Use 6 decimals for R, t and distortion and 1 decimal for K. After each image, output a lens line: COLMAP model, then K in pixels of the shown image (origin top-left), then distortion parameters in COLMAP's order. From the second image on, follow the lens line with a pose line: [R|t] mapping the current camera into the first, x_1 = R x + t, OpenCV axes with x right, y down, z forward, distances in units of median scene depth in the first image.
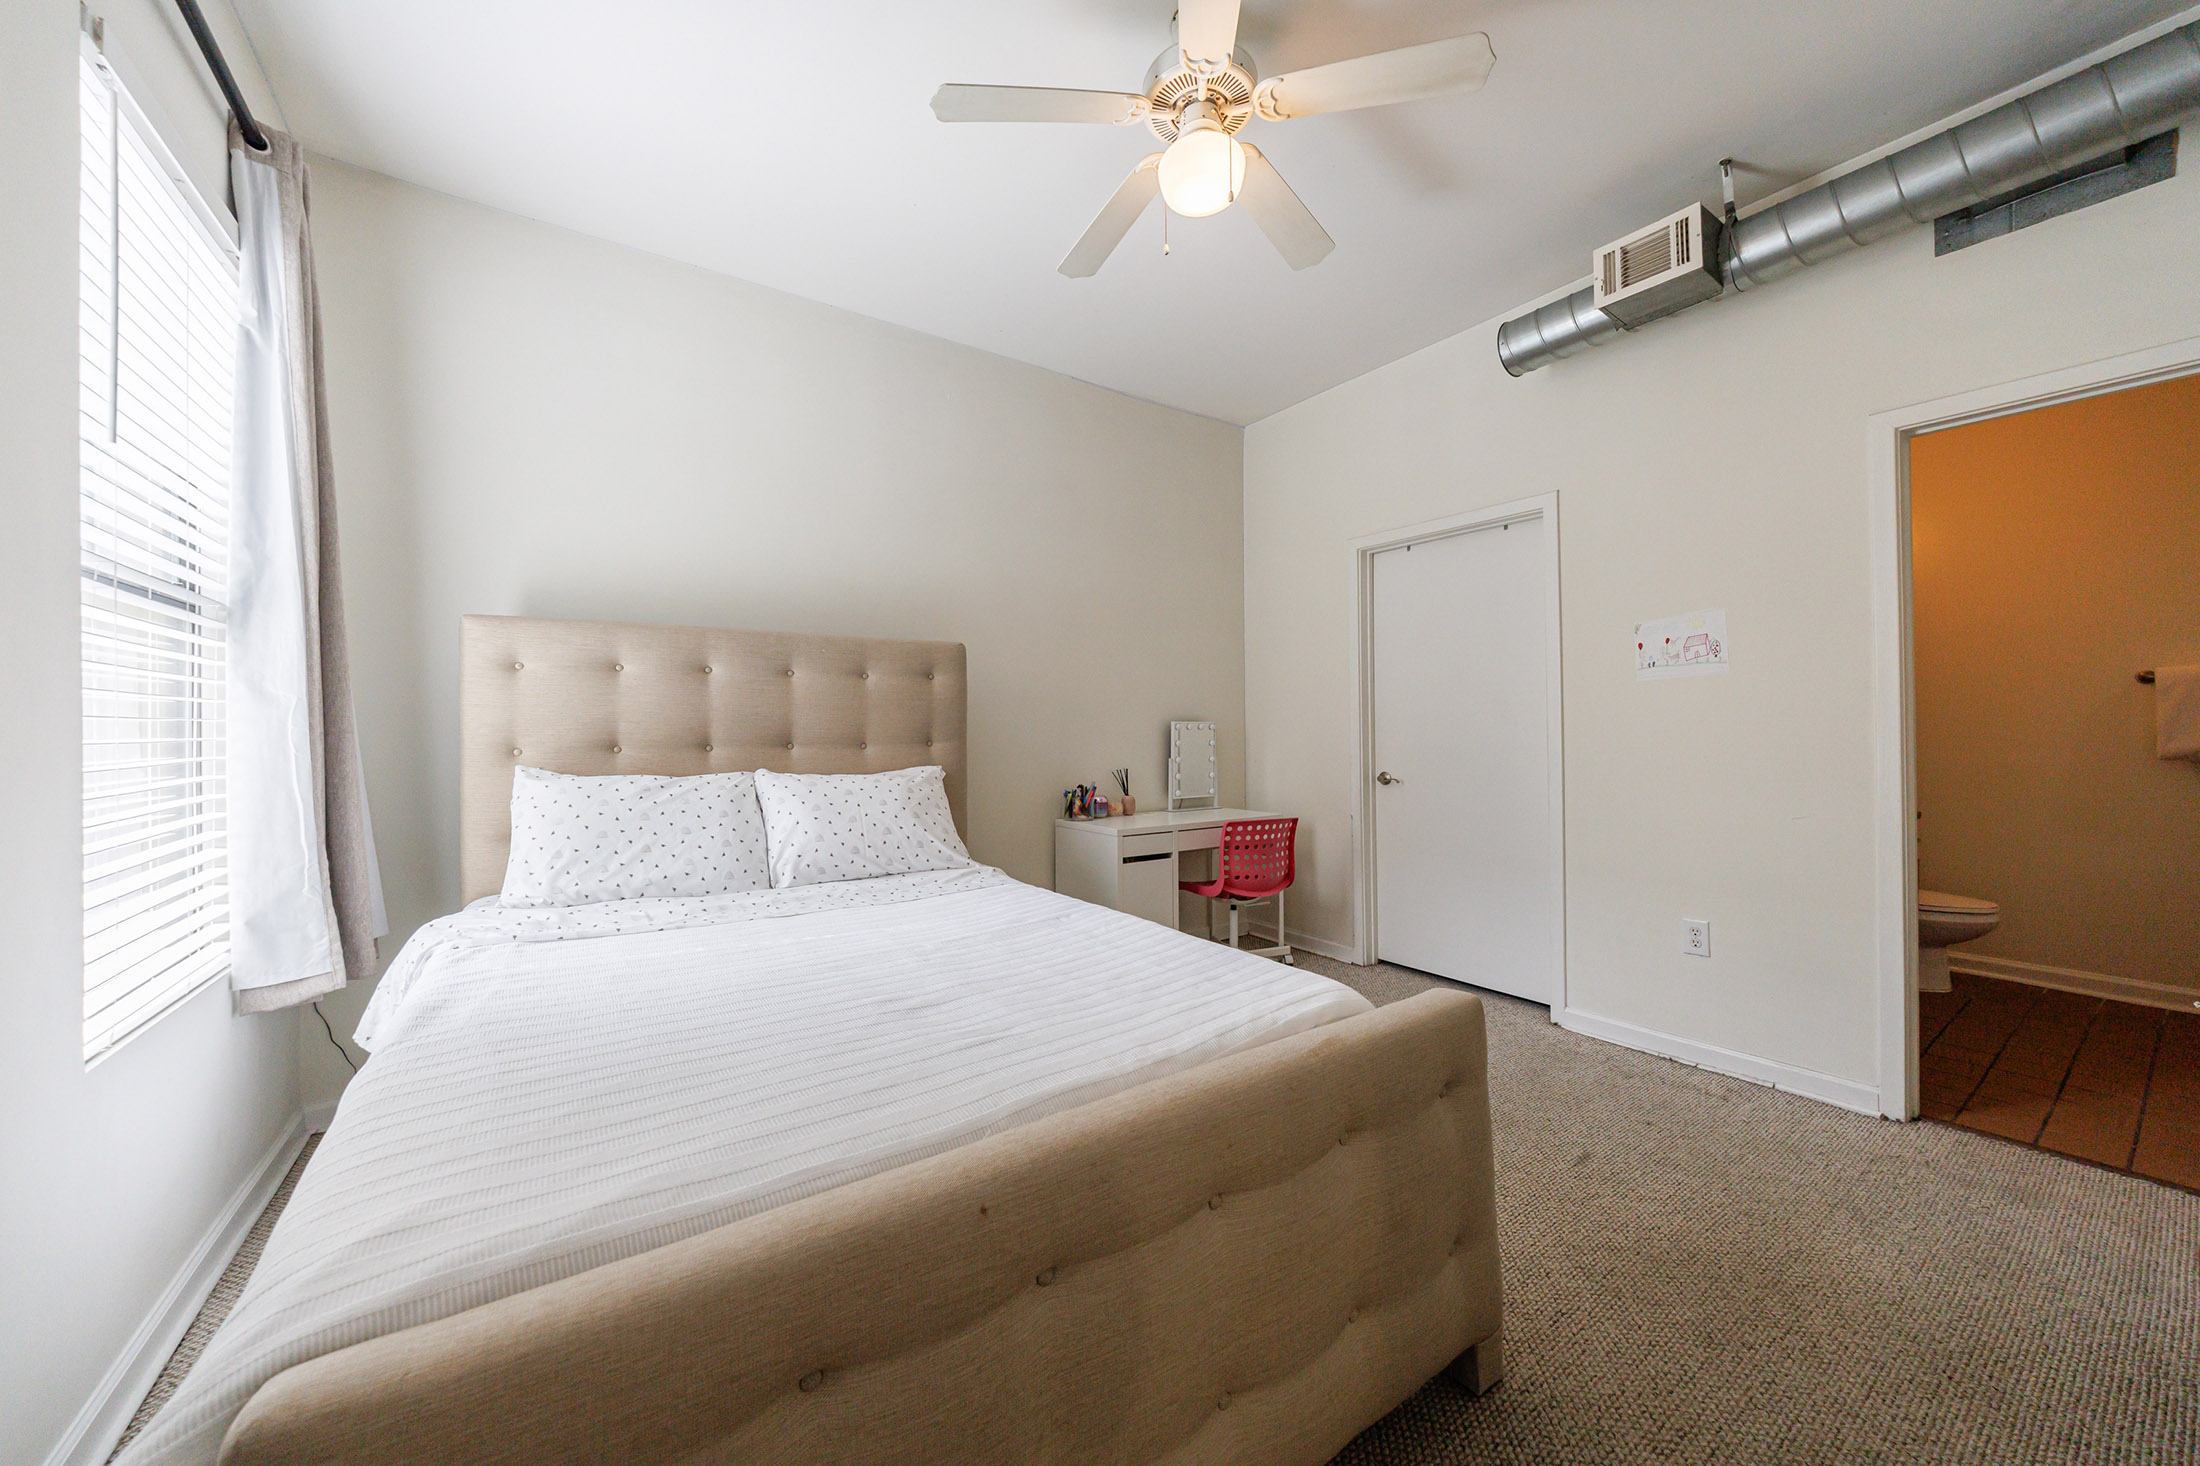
lens RADIAL K [[787.0, 0, 1083.5], [0, 787.0, 729.6], [0, 0, 1]] dist [-0.008368, 0.000807]
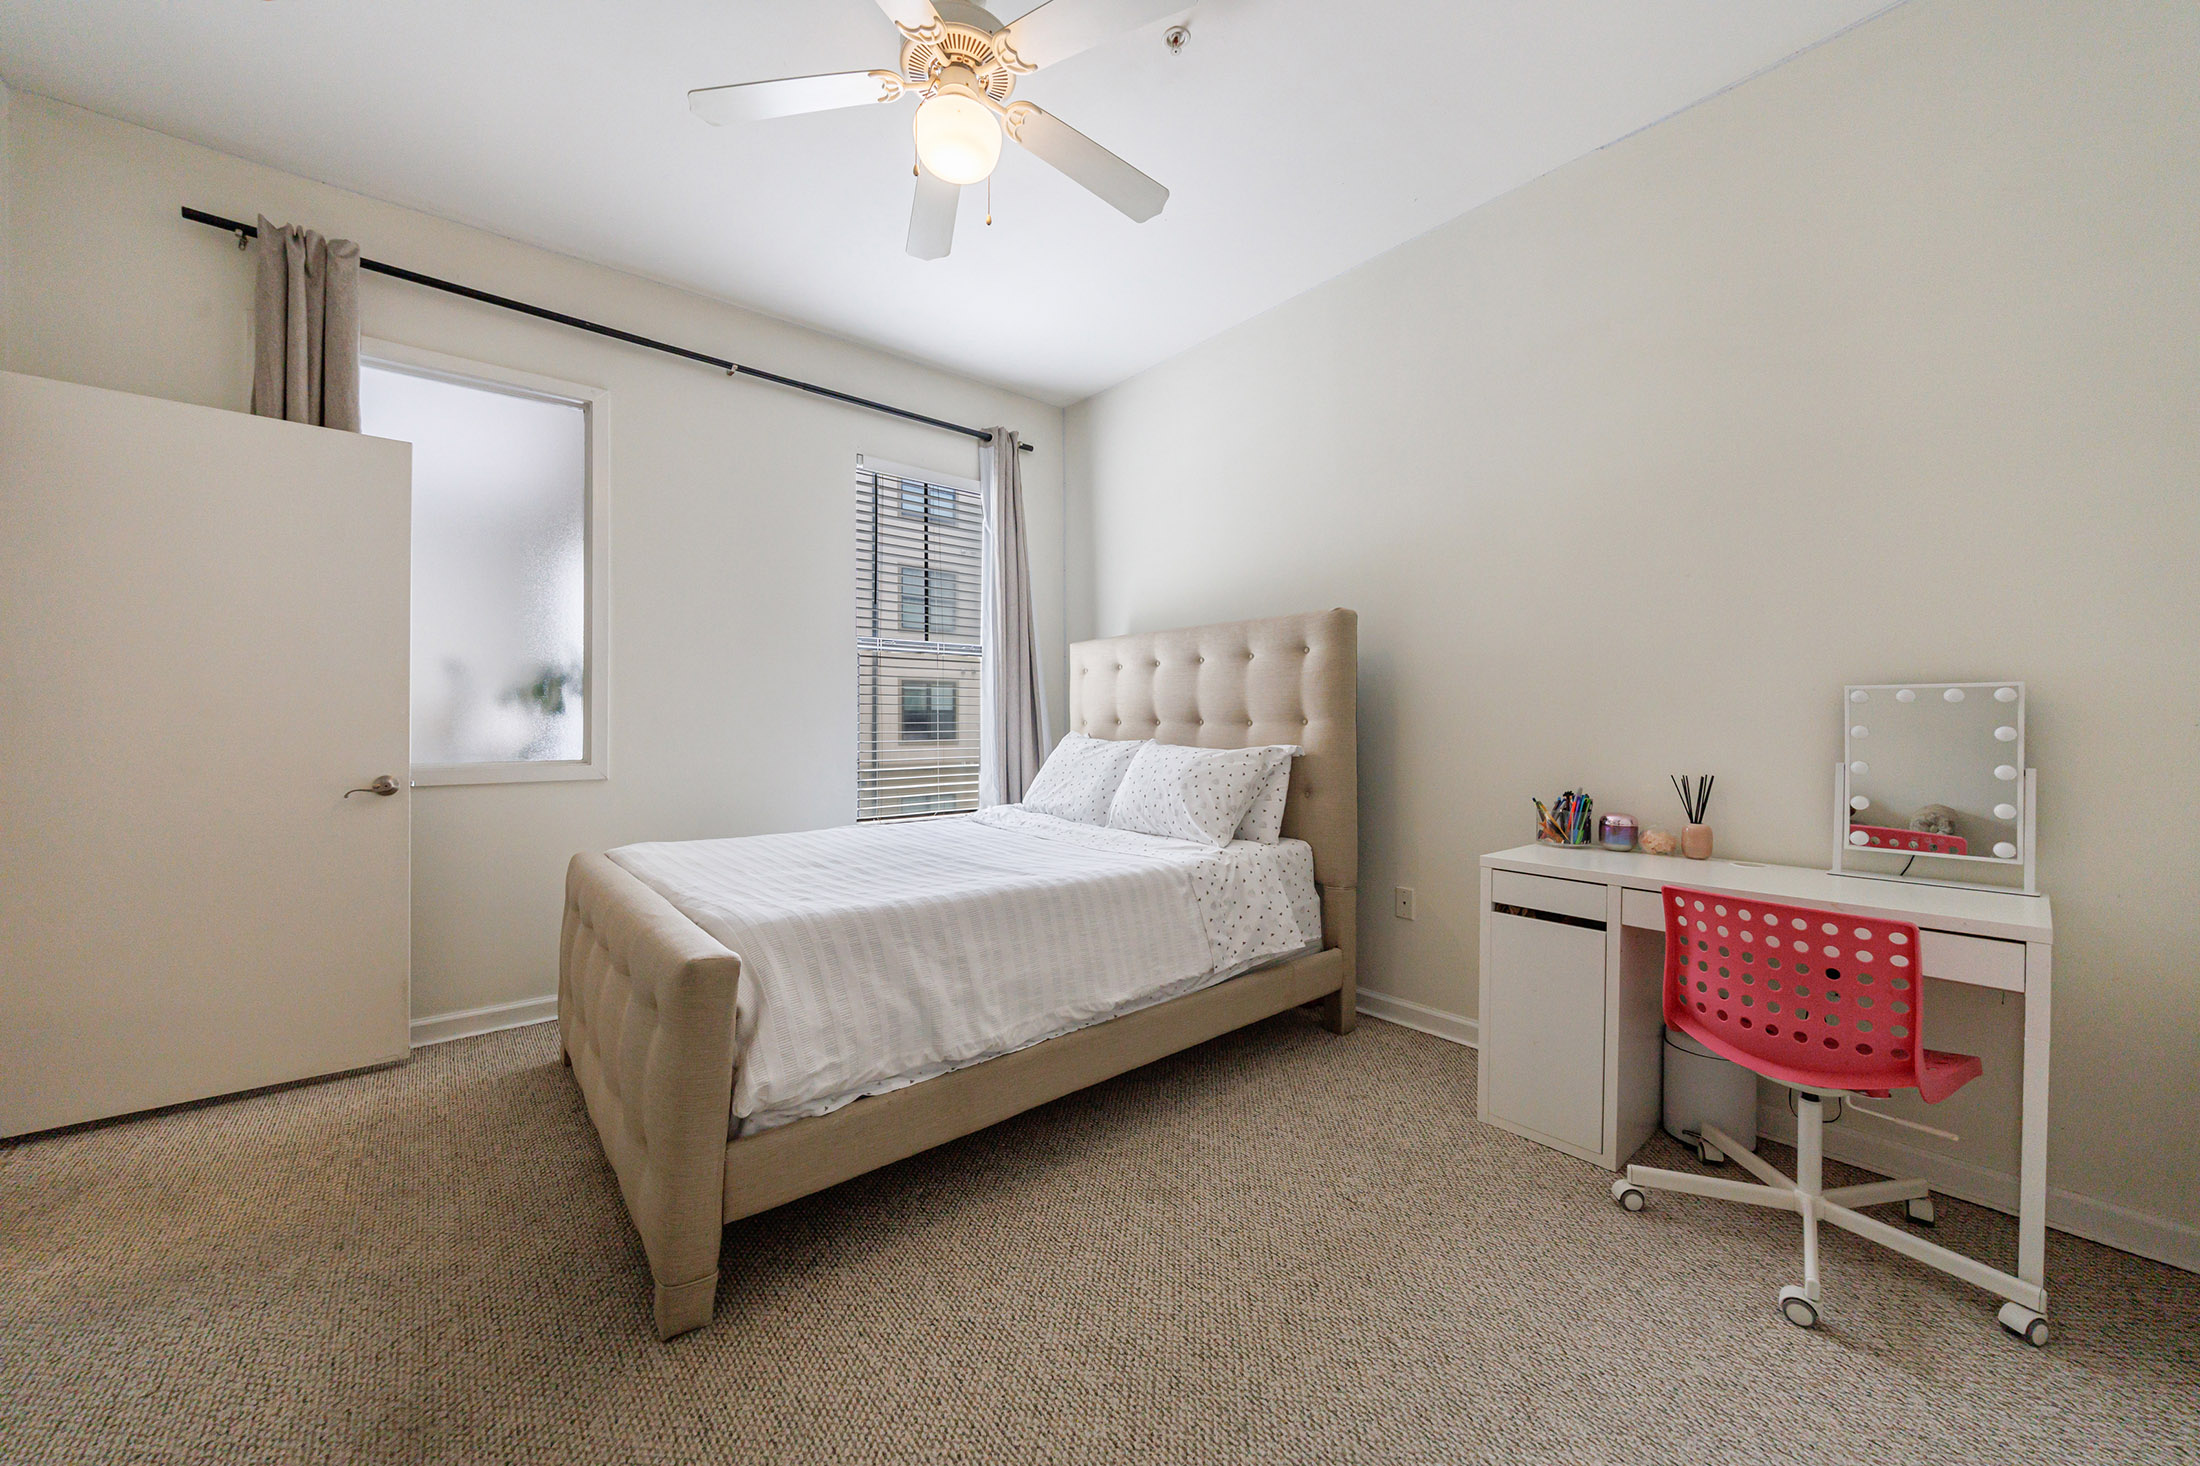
lens RADIAL K [[787.0, 0, 1078.4], [0, 787.0, 727.1], [0, 0, 1]] dist [-0.008368, 0.000807]
pose [[0.103902, 0.016026, -0.994458, 0.730998], [-0.004887, 0.999866, 0.015602, 0.012116], [0.994576, 0.003239, 0.103966, 0.661498]]
